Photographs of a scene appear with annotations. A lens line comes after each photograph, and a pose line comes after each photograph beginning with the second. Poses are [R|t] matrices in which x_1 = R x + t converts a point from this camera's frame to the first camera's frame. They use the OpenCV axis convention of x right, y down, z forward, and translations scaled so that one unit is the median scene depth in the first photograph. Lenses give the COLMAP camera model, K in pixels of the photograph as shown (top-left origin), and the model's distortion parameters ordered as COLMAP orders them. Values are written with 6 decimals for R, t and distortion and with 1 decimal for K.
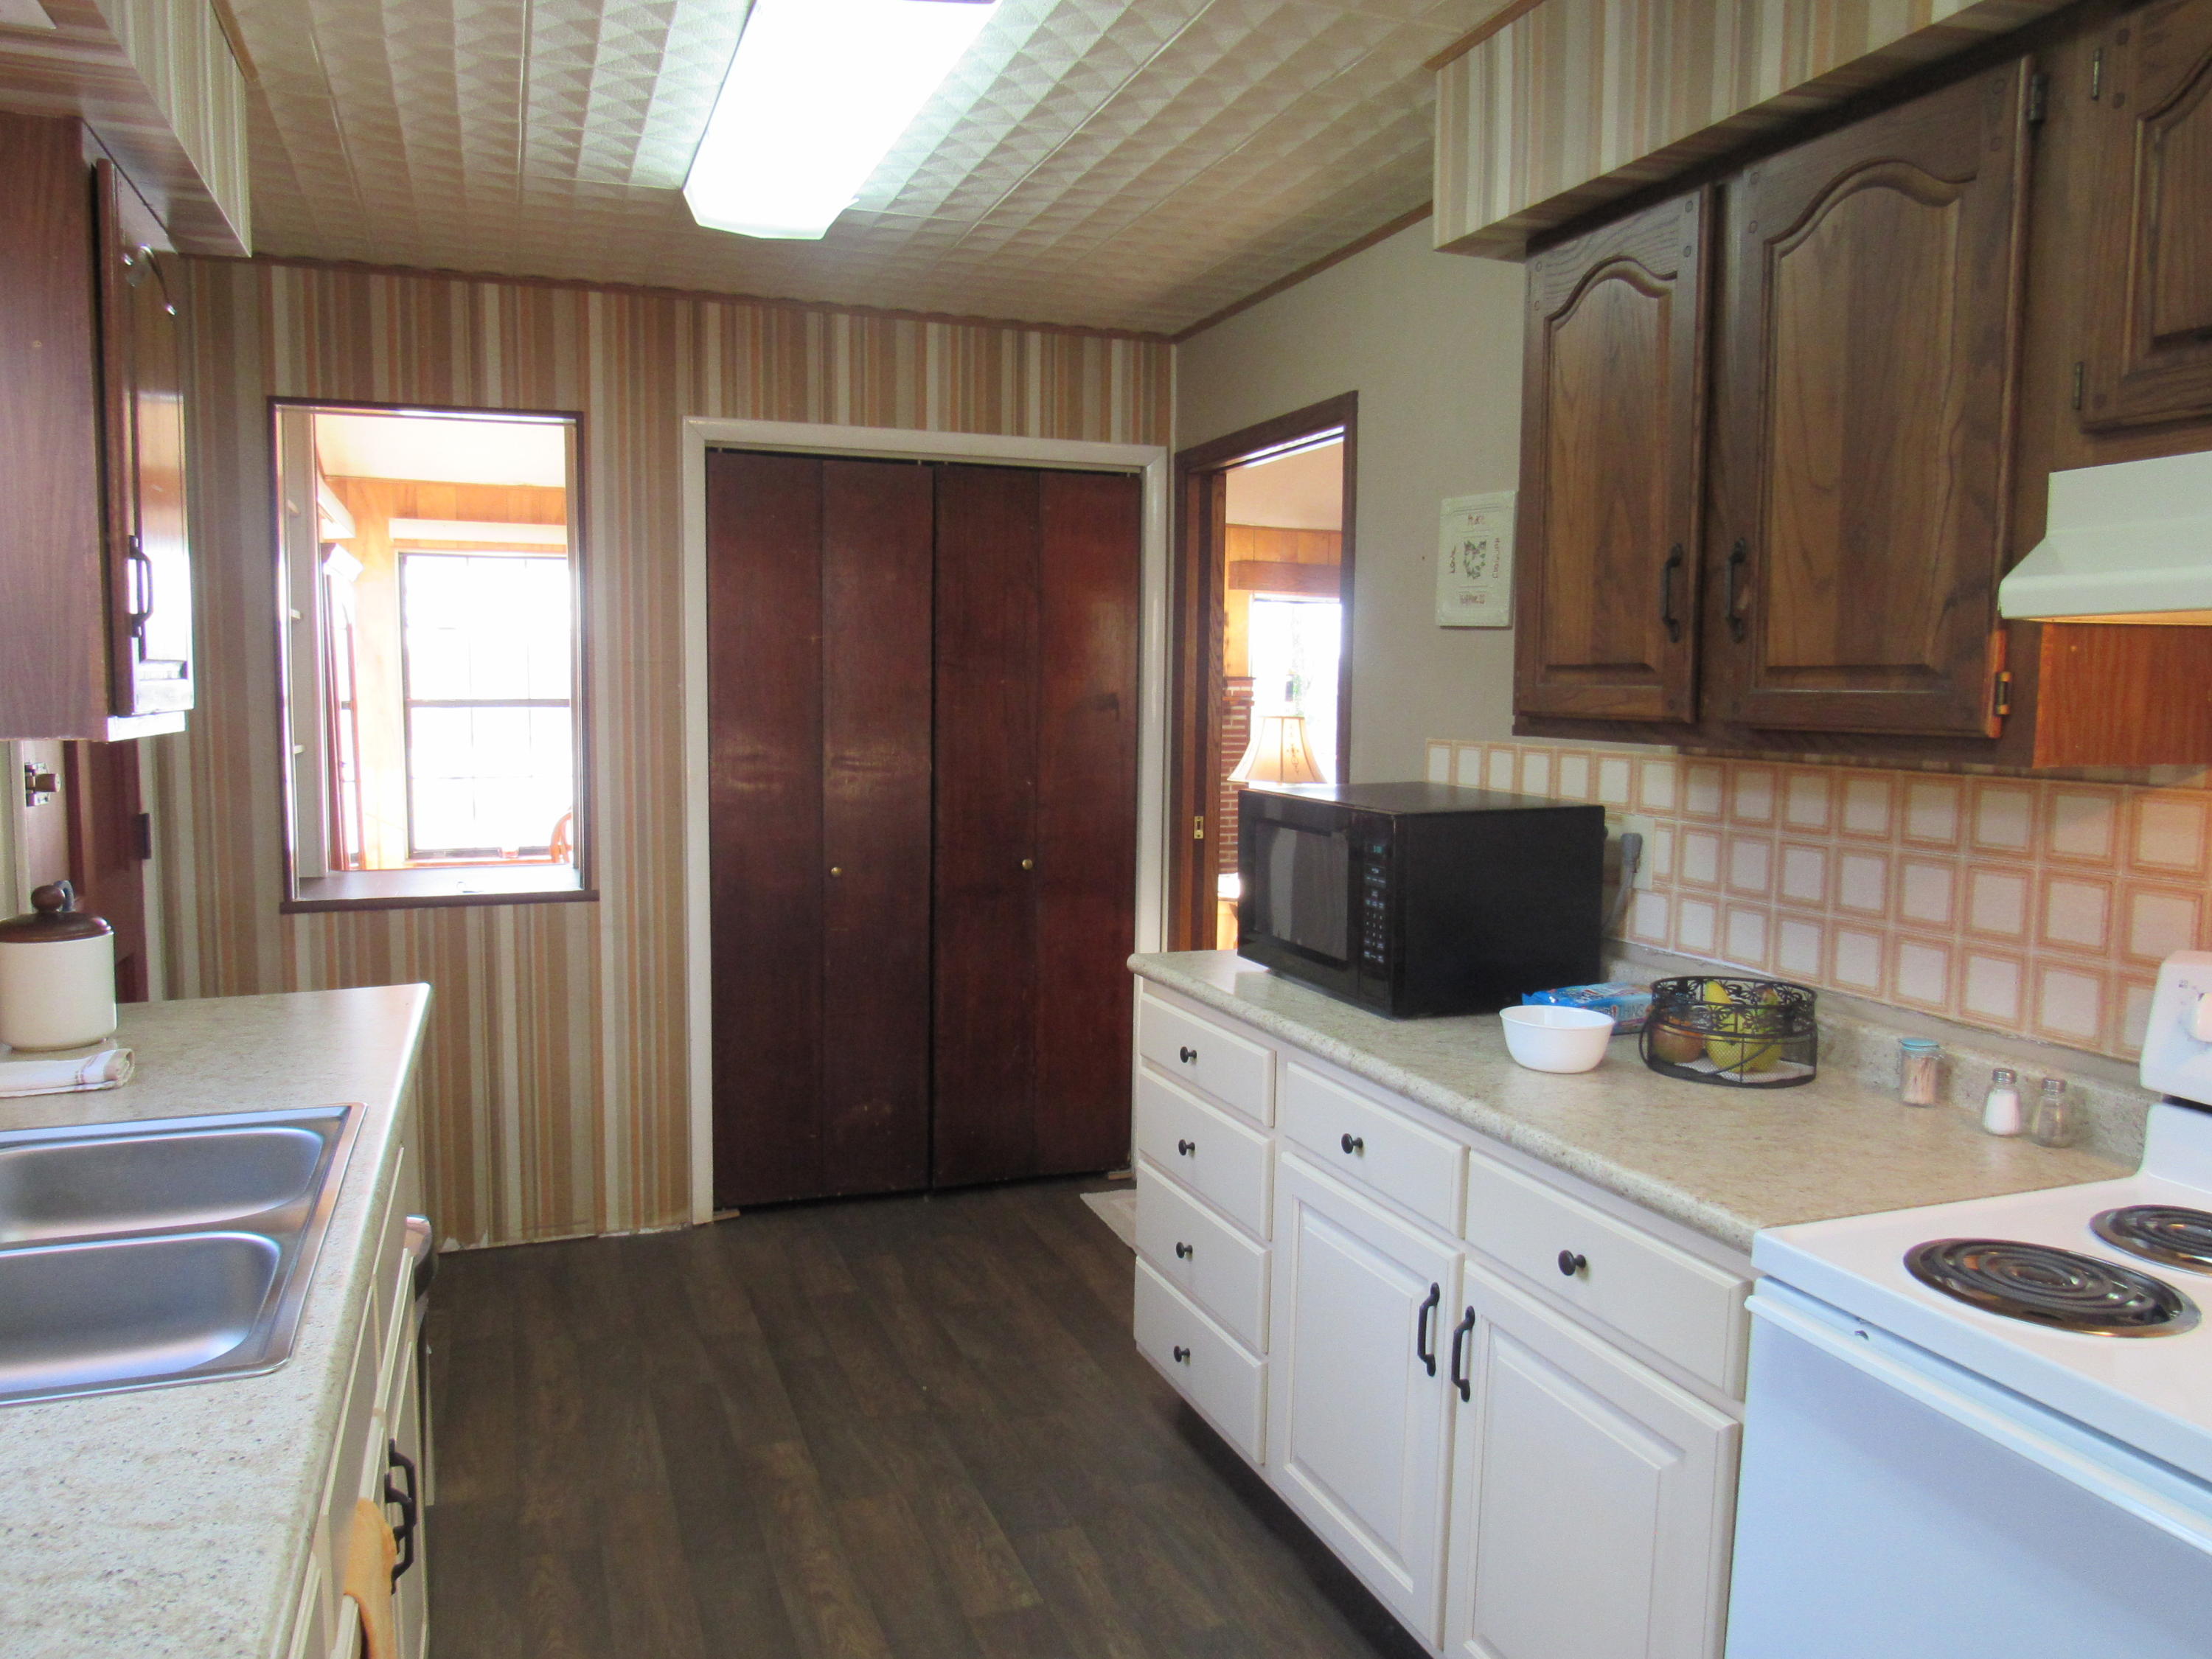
lens RADIAL K [[1566.2, 0, 1112.3], [0, 1566.2, 824.8], [0, 0, 1]] dist [0.002597, -0.000653]
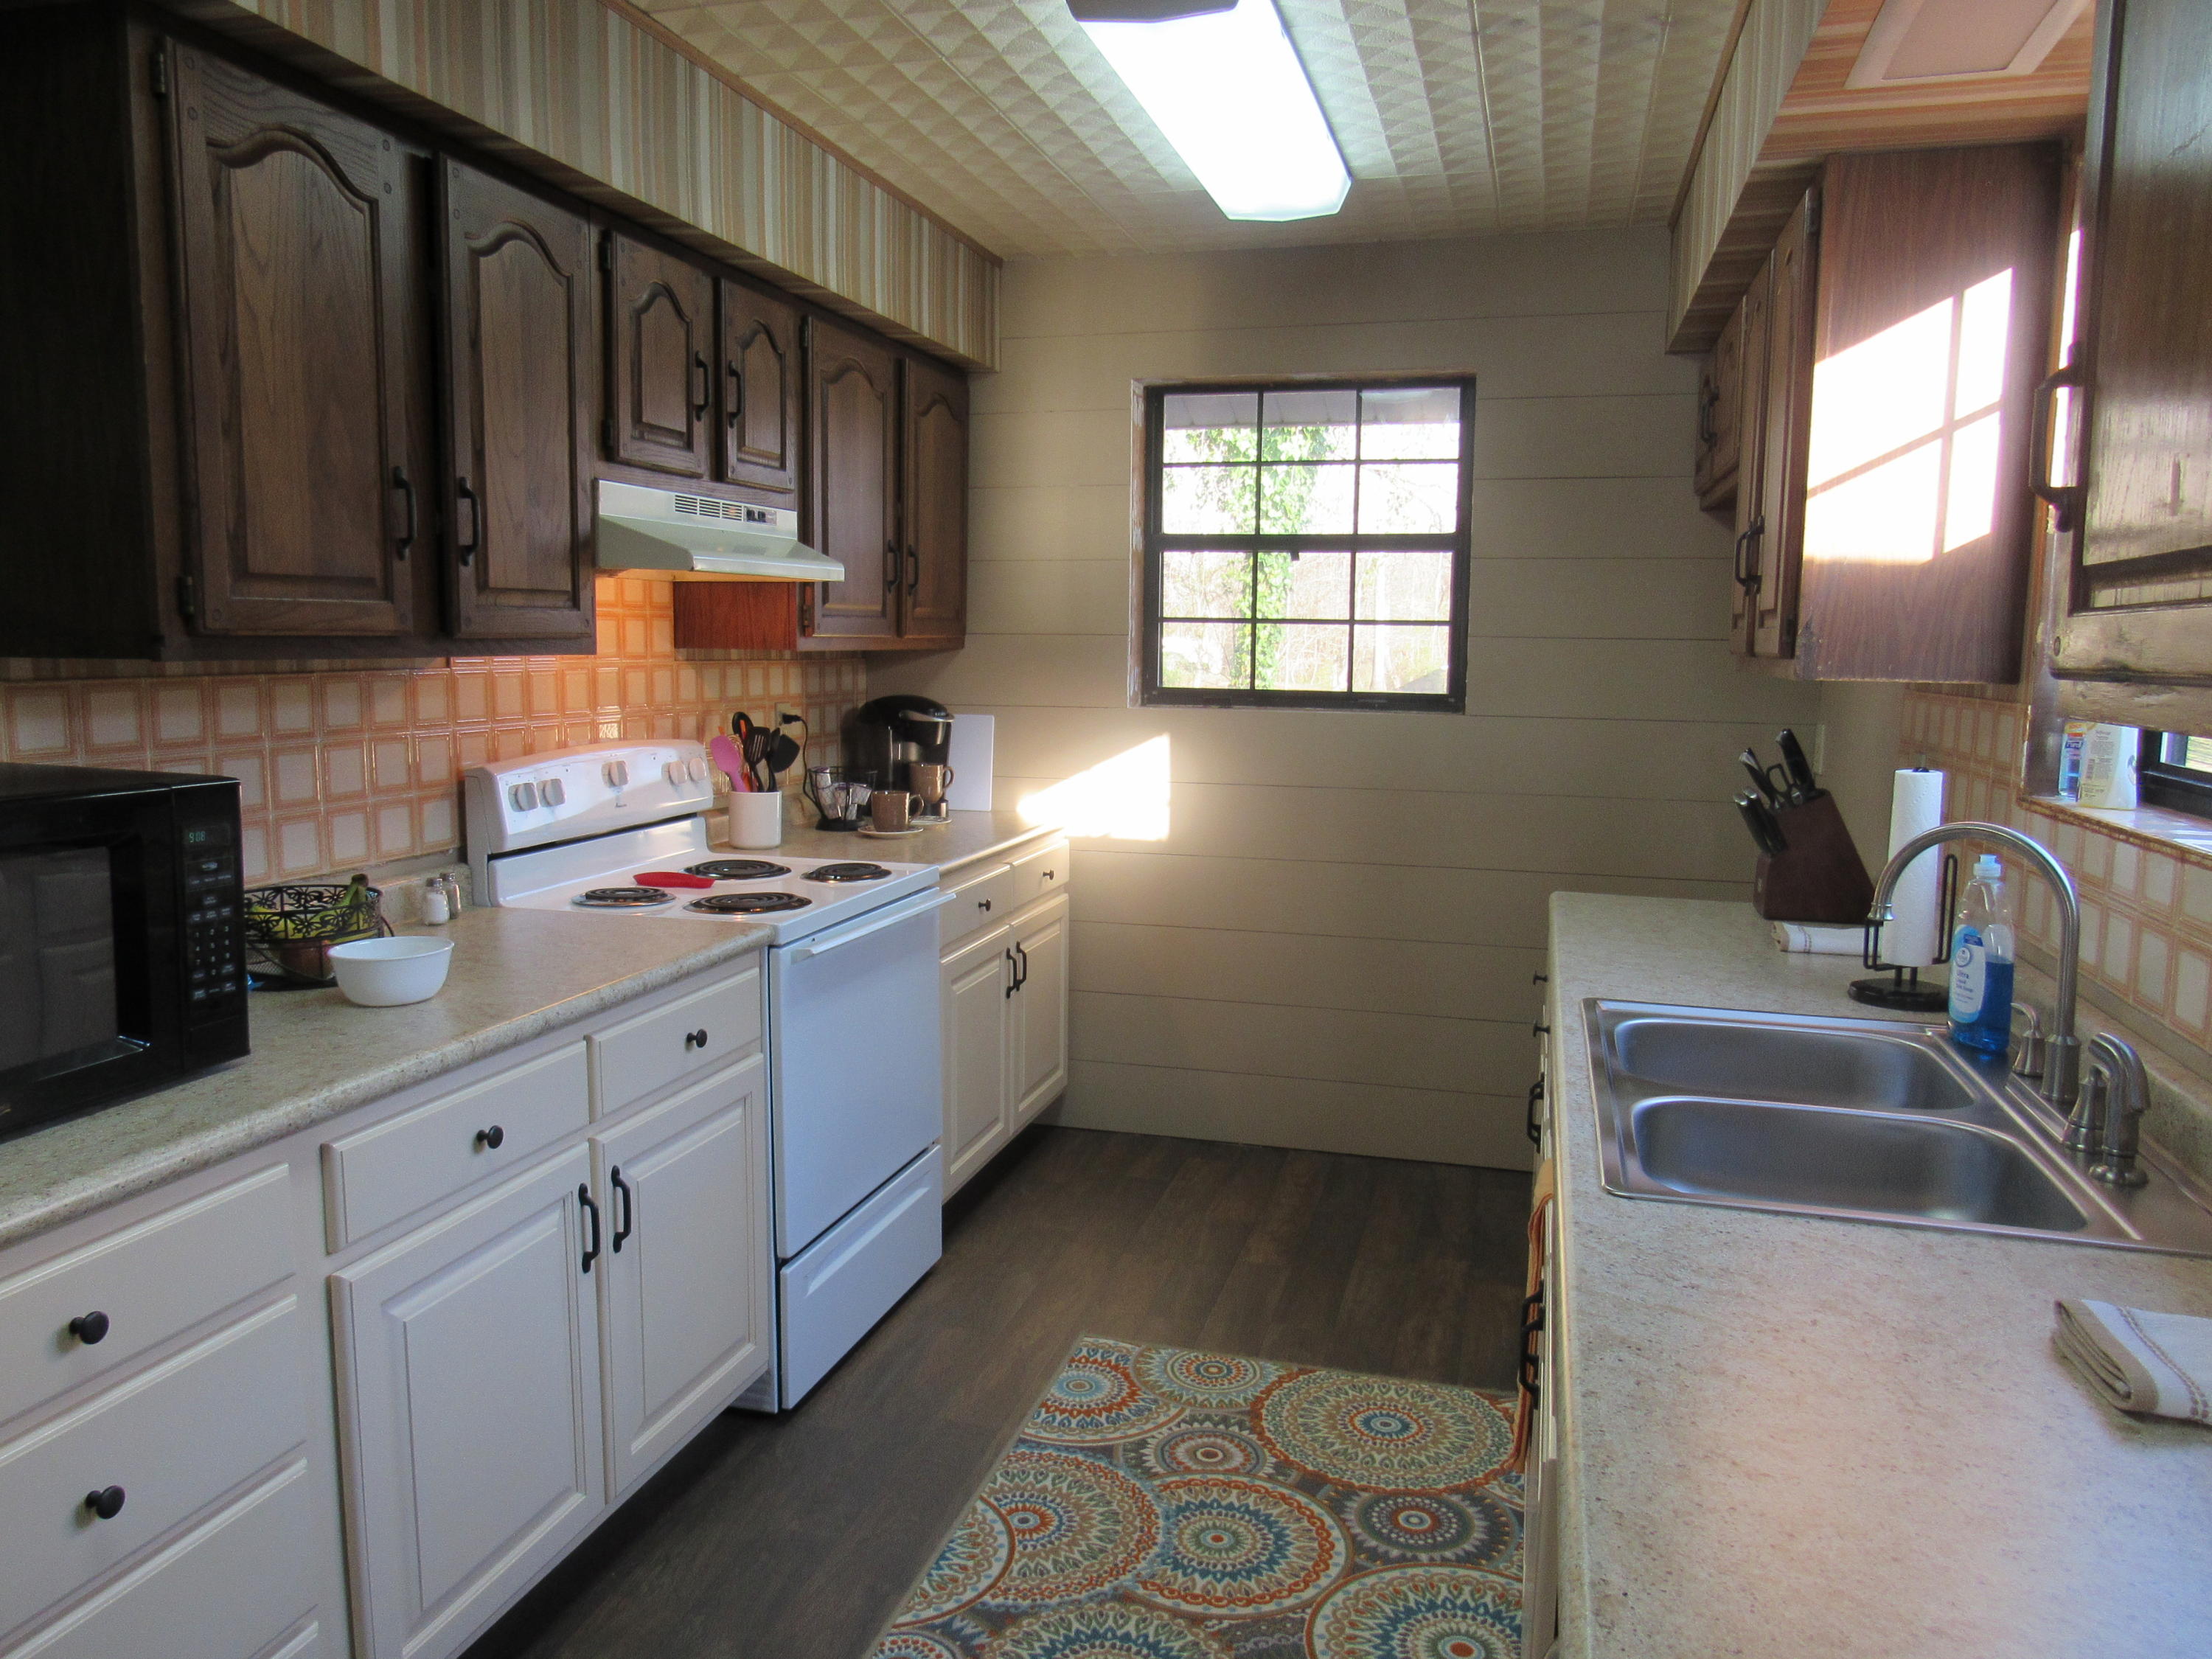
lens RADIAL K [[1566.2, 0, 1110.9], [0, 1566.2, 827.8], [0, 0, 1]] dist [0.002597, -0.000653]
pose [[-0.796747, -0.096982, 0.596480, -0.652899], [0.032638, 0.978692, 0.202723, -0.133776], [-0.603430, 0.180987, -0.776605, 1.513788]]
